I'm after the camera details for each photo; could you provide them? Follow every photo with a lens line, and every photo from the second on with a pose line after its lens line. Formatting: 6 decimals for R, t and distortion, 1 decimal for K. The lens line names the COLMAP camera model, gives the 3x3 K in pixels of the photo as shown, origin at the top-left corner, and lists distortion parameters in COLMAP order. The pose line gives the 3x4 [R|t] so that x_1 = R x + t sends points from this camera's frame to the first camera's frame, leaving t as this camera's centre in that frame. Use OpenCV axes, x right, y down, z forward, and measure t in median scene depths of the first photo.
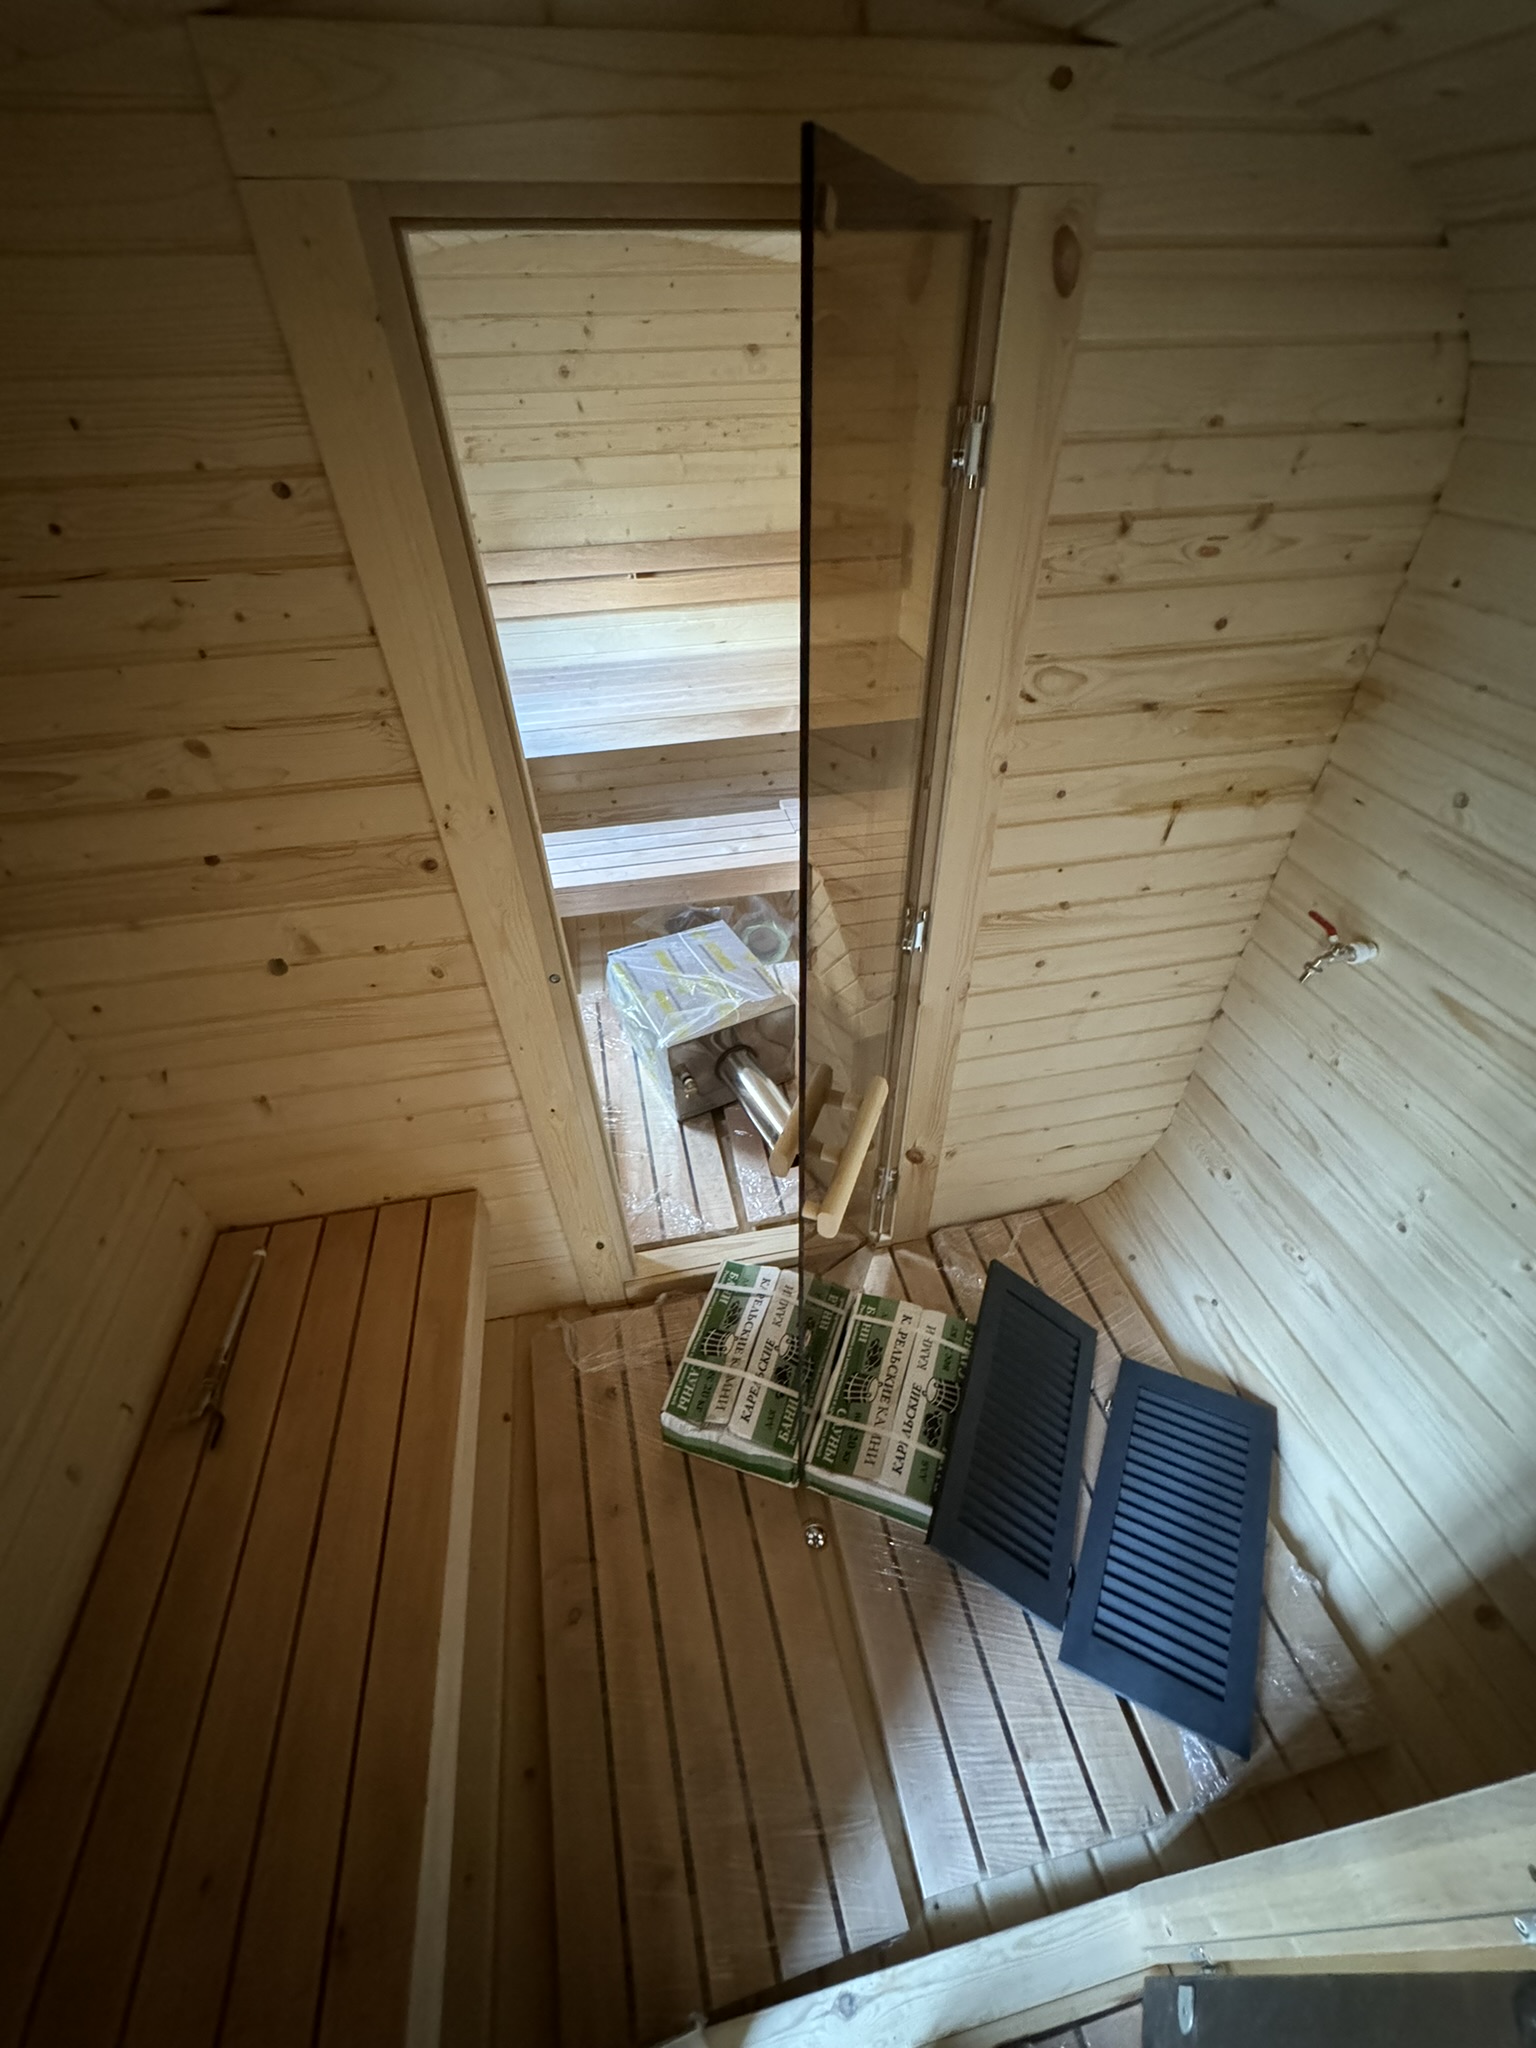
lens RADIAL K [[809.1, 0, 766.9], [0, 809.1, 1027.4], [0, 0, 1]] dist [-0.004285, -0.000358]
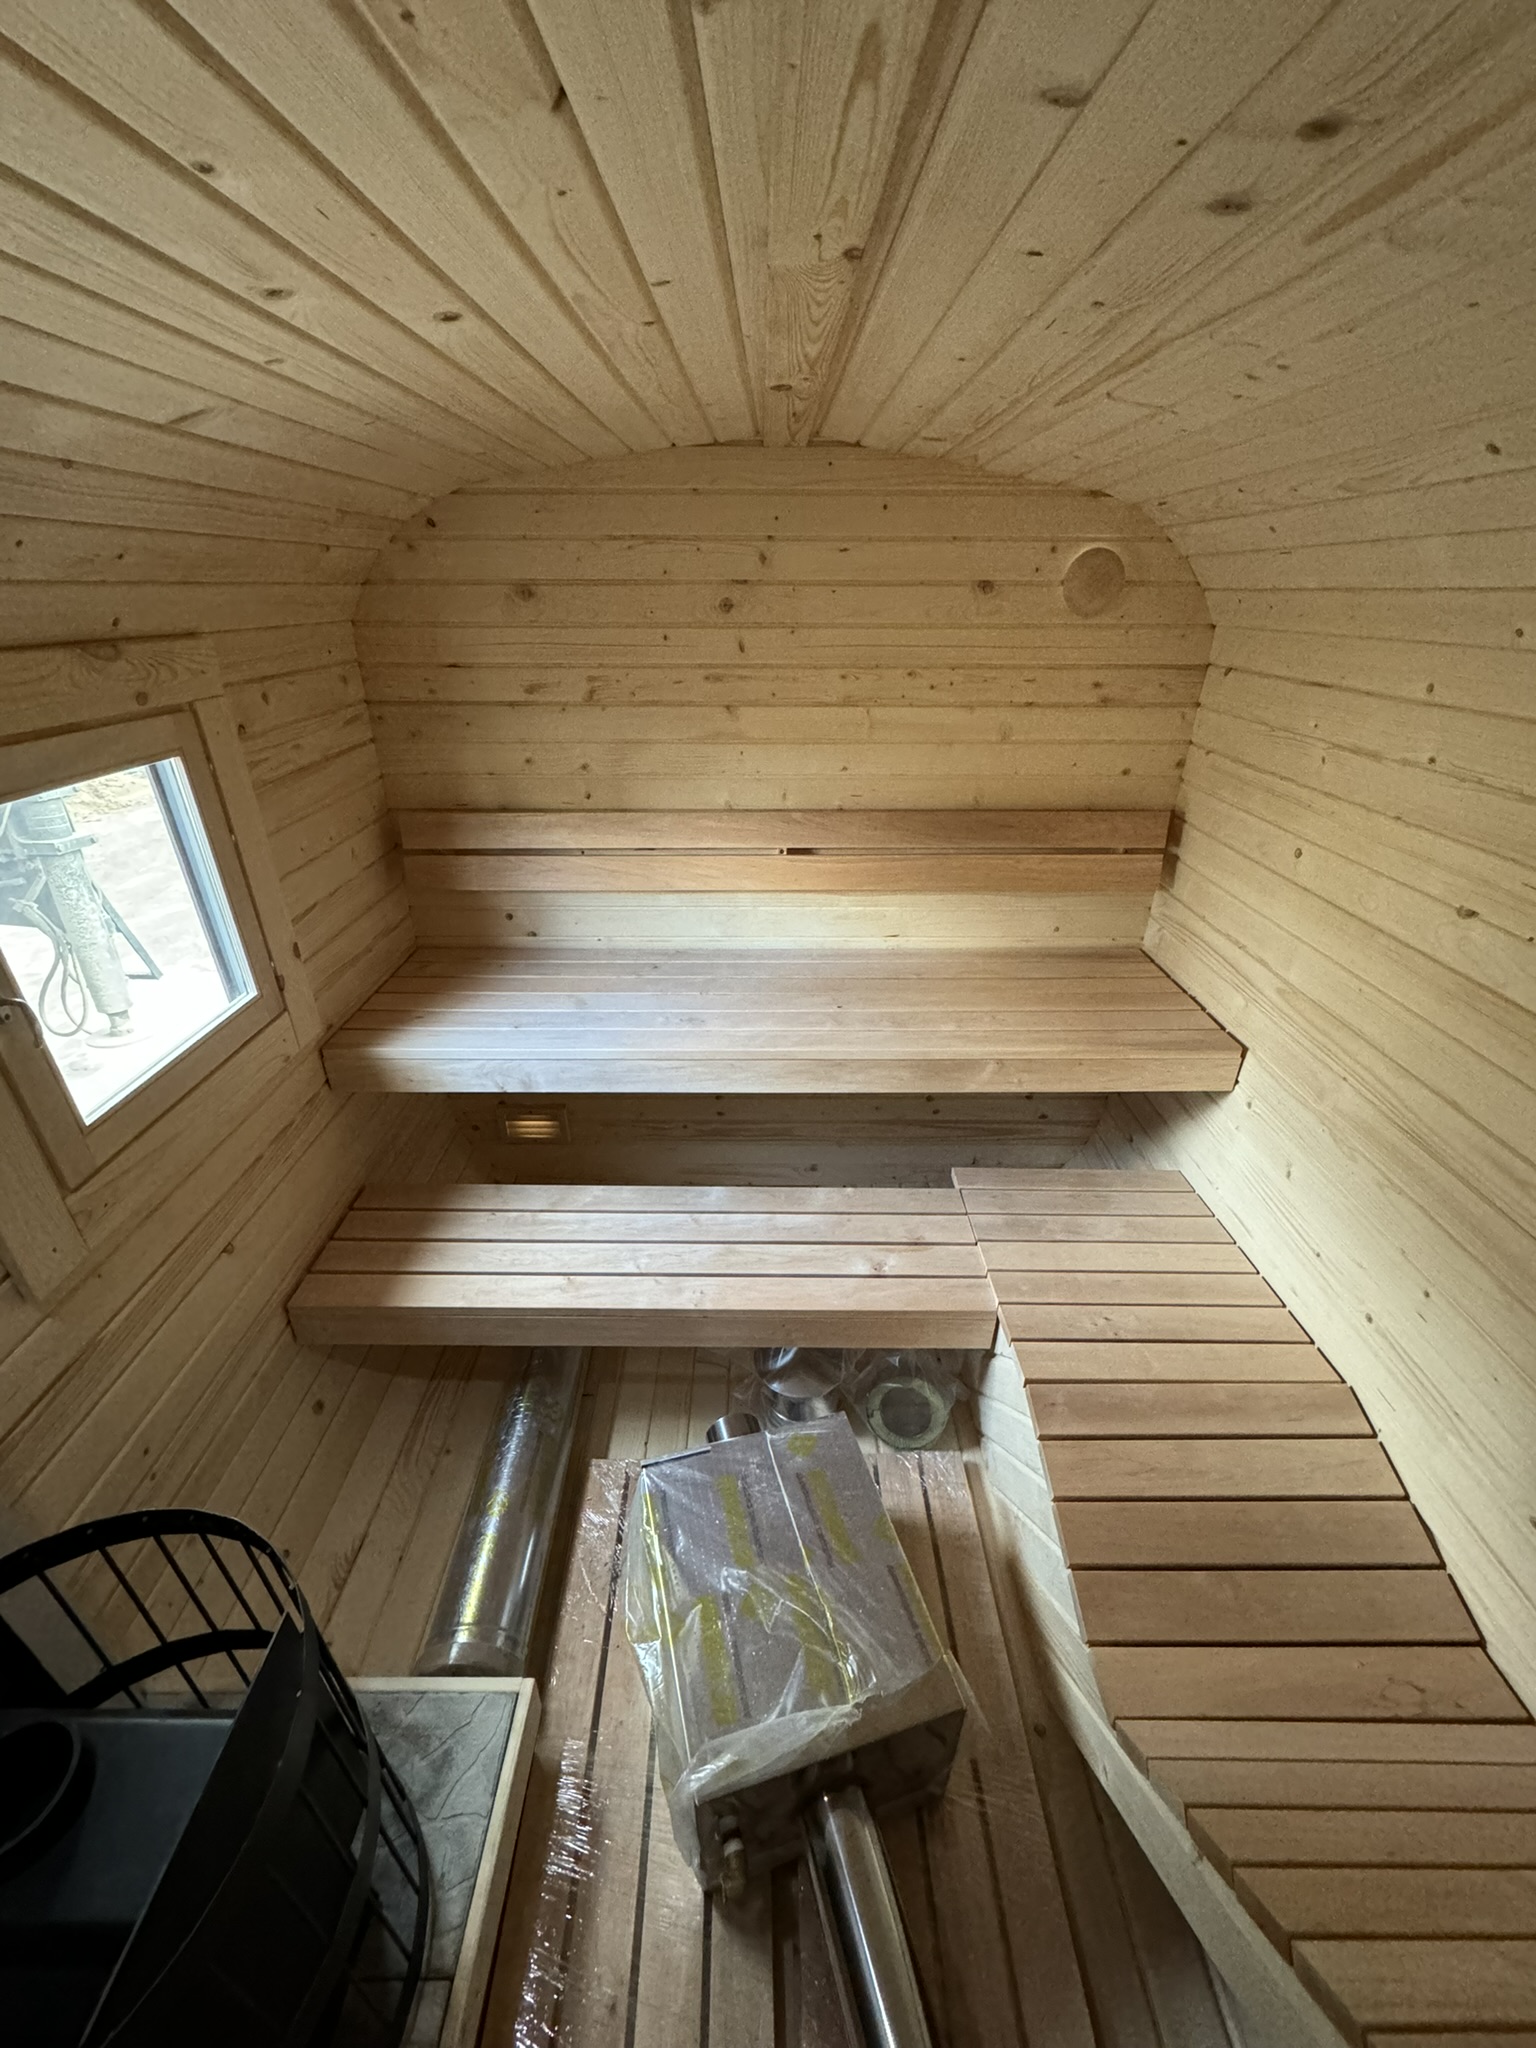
lens RADIAL K [[809.1, 0, 768.3], [0, 809.1, 1023.2], [0, 0, 1]] dist [-0.004285, -0.000358]
pose [[0.979861, 0.115016, -0.163231, -0.043476], [-0.147293, 0.968261, -0.201928, -0.274899], [0.134826, 0.221904, 0.965702, 0.346282]]
